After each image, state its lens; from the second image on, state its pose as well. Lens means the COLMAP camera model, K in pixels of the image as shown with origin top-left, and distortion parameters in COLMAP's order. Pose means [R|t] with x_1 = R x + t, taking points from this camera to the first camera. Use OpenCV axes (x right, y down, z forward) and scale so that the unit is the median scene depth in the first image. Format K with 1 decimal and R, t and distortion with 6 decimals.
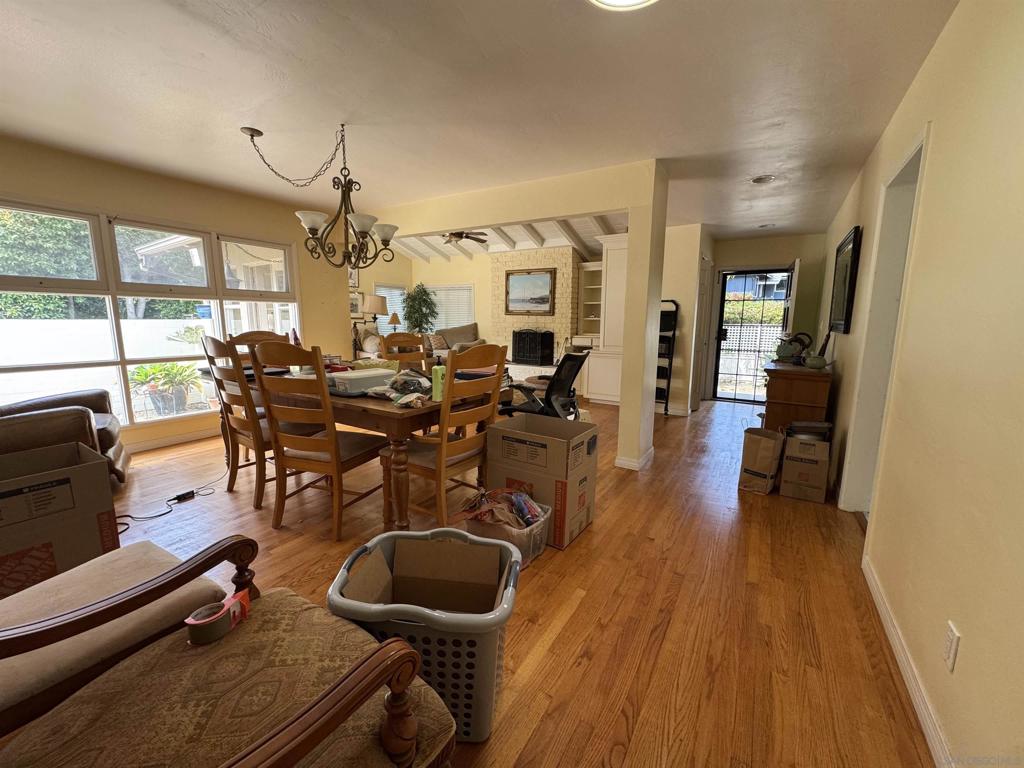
lens RADIAL K [[408.5, 0, 510.5], [0, 408.5, 383.7], [0, 0, 1]] dist [-0.004430, 0.000708]
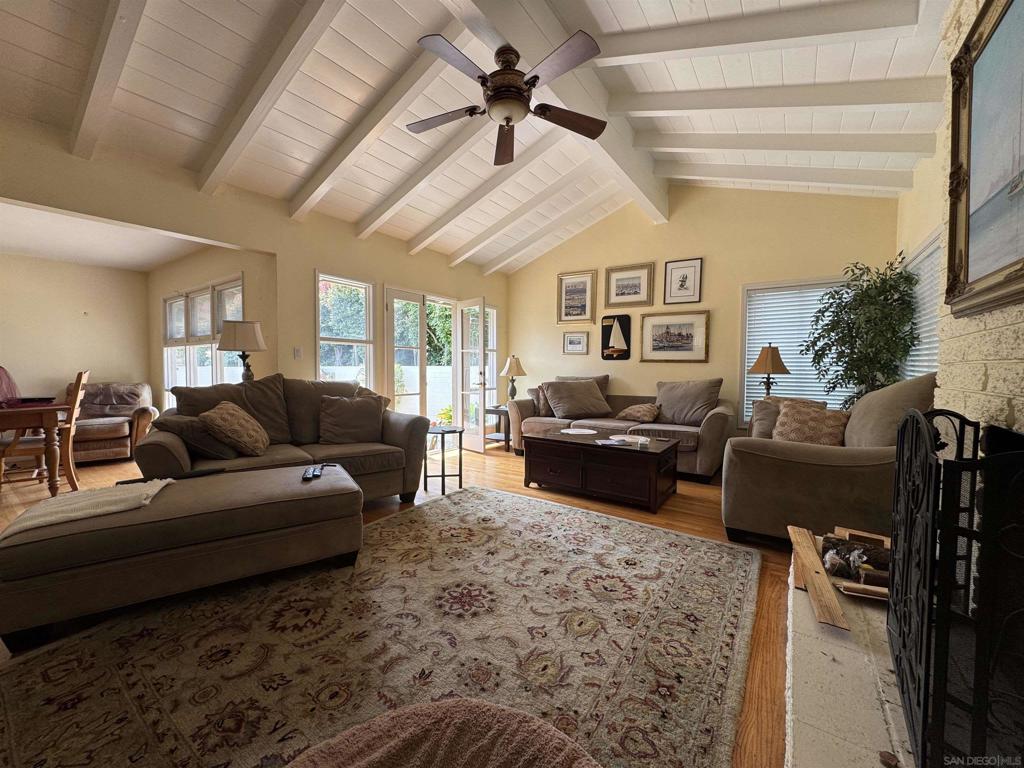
lens RADIAL K [[408.5, 0, 514.9], [0, 408.5, 384.3], [0, 0, 1]] dist [-0.004430, 0.000708]
pose [[-0.047165, 0.030615, -0.998418, 0.487776], [-0.157733, 0.986762, 0.037709, -0.363535], [0.986355, 0.159262, -0.041712, 2.529920]]
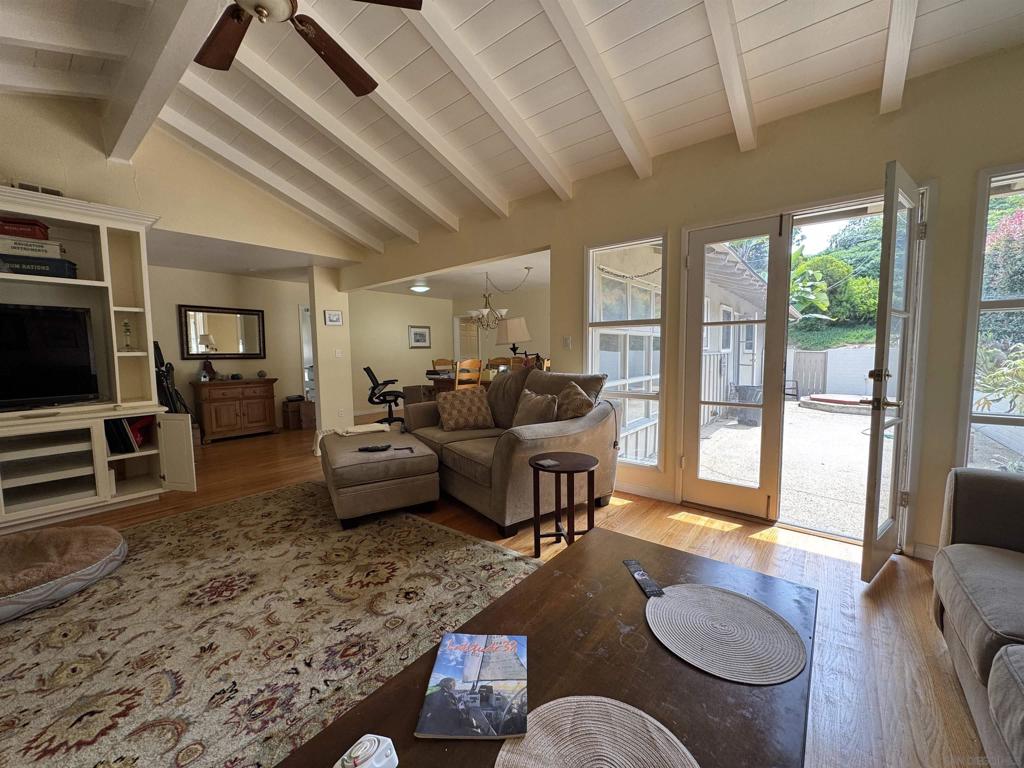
lens RADIAL K [[408.5, 0, 507.8], [0, 408.5, 386.7], [0, 0, 1]] dist [-0.004430, 0.000708]
pose [[-0.992475, -0.008838, 0.122131, -0.714762], [0.020798, 0.970734, 0.239256, -0.468516], [-0.120671, 0.239996, -0.963245, 3.001482]]
